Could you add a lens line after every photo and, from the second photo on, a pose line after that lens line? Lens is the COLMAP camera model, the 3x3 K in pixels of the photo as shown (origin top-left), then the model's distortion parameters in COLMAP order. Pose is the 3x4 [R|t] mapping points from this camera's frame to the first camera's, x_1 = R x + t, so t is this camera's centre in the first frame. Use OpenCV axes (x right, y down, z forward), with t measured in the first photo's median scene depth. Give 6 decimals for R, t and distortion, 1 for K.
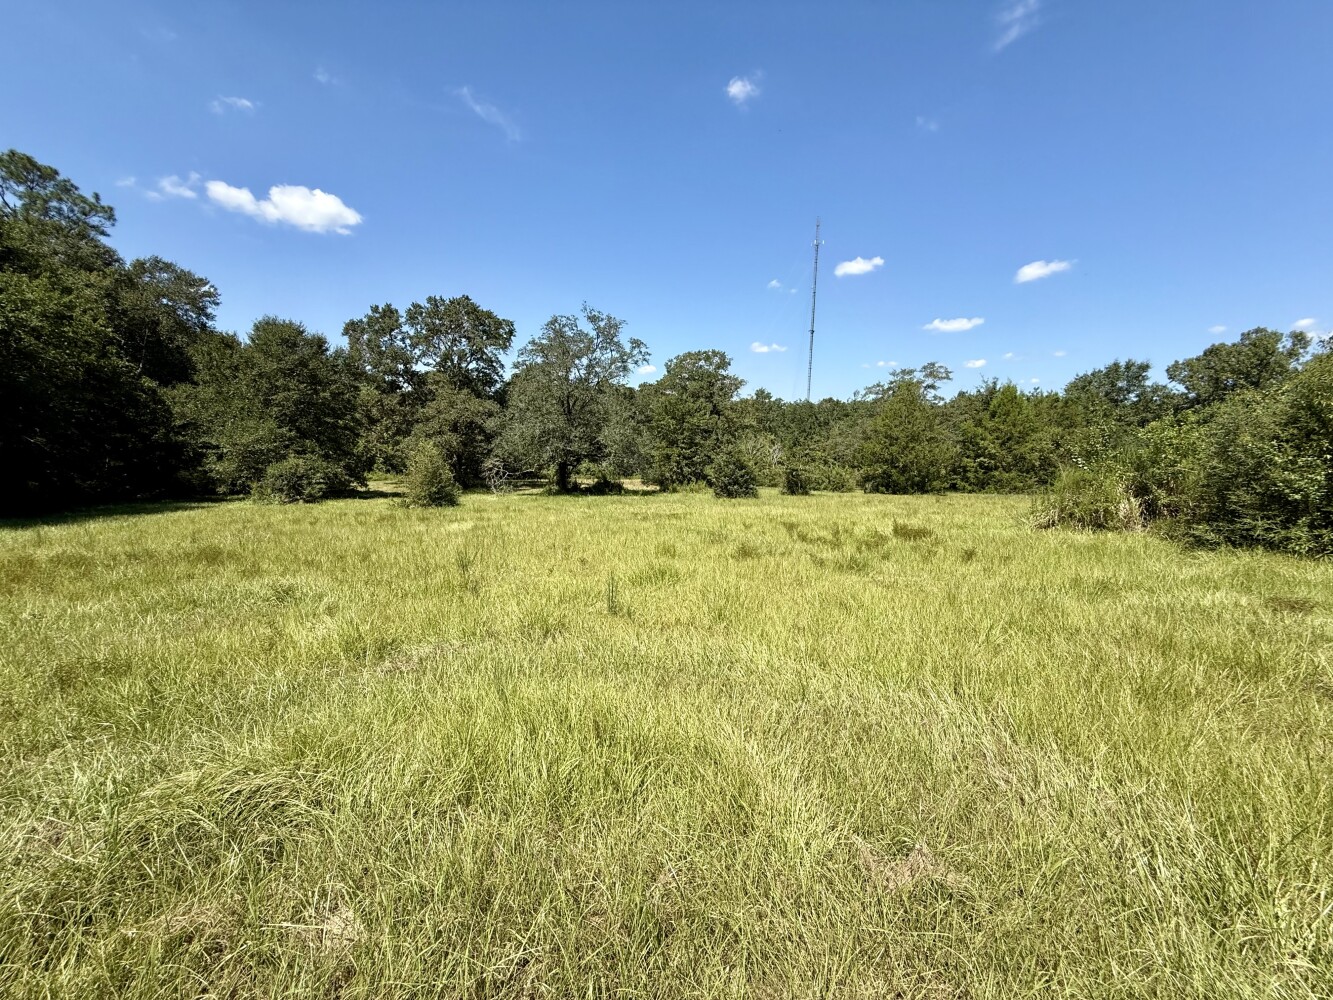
lens RADIAL K [[529.7, 0, 664.7], [0, 529.7, 498.1], [0, 0, 1]] dist [-0.000950, 0.000367]
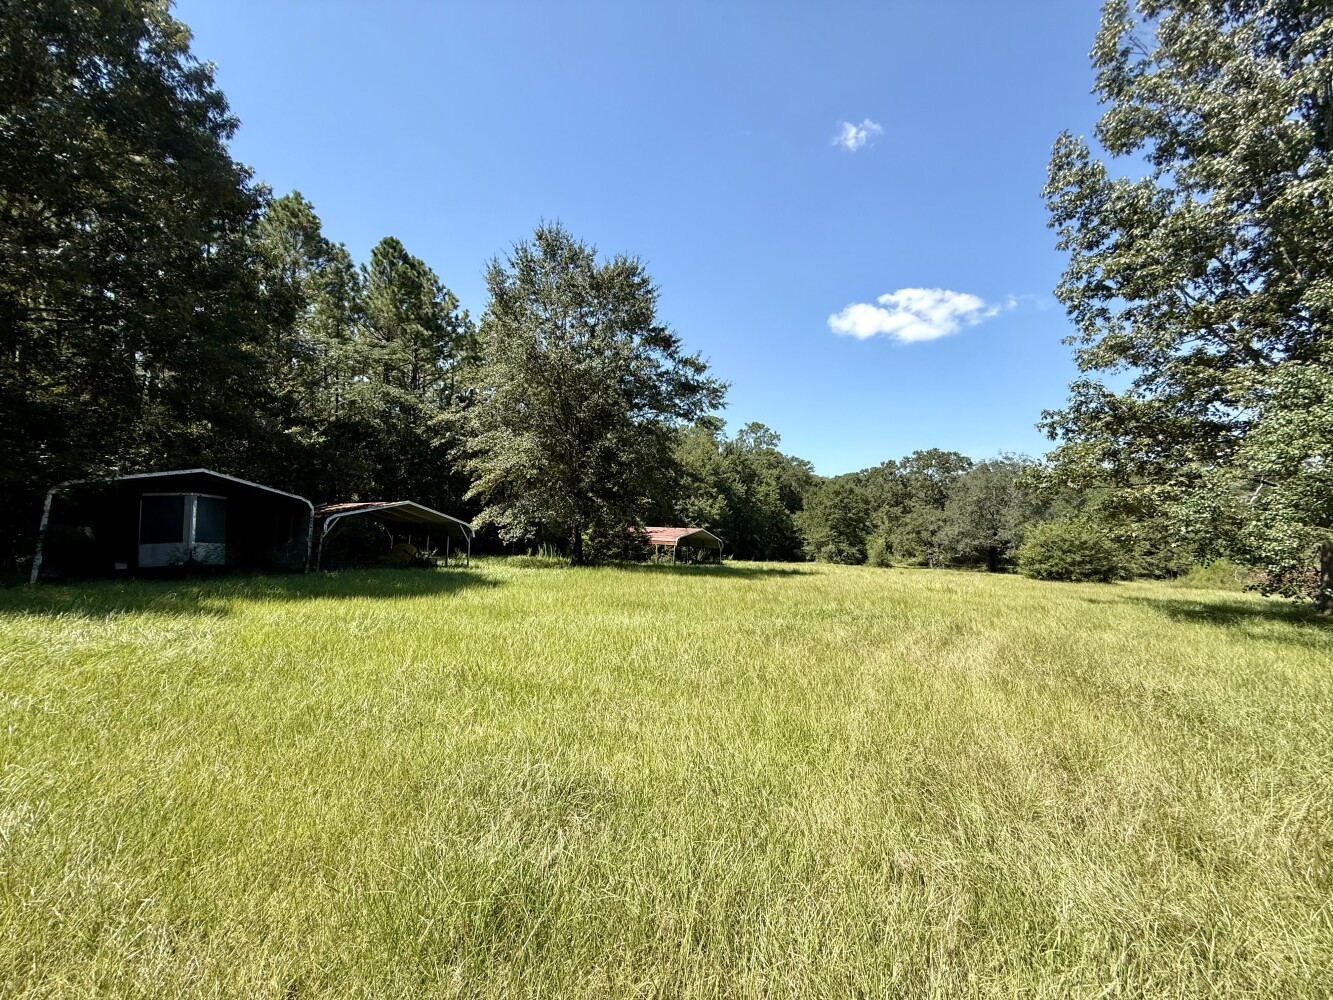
lens RADIAL K [[529.7, 0, 665.7], [0, 529.7, 502.6], [0, 0, 1]] dist [-0.000950, 0.000367]
pose [[0.553352, -0.045733, -0.831691, 0.694626], [-0.088255, 0.989652, -0.113139, 0.056804], [0.828258, 0.136007, 0.543590, -0.741498]]
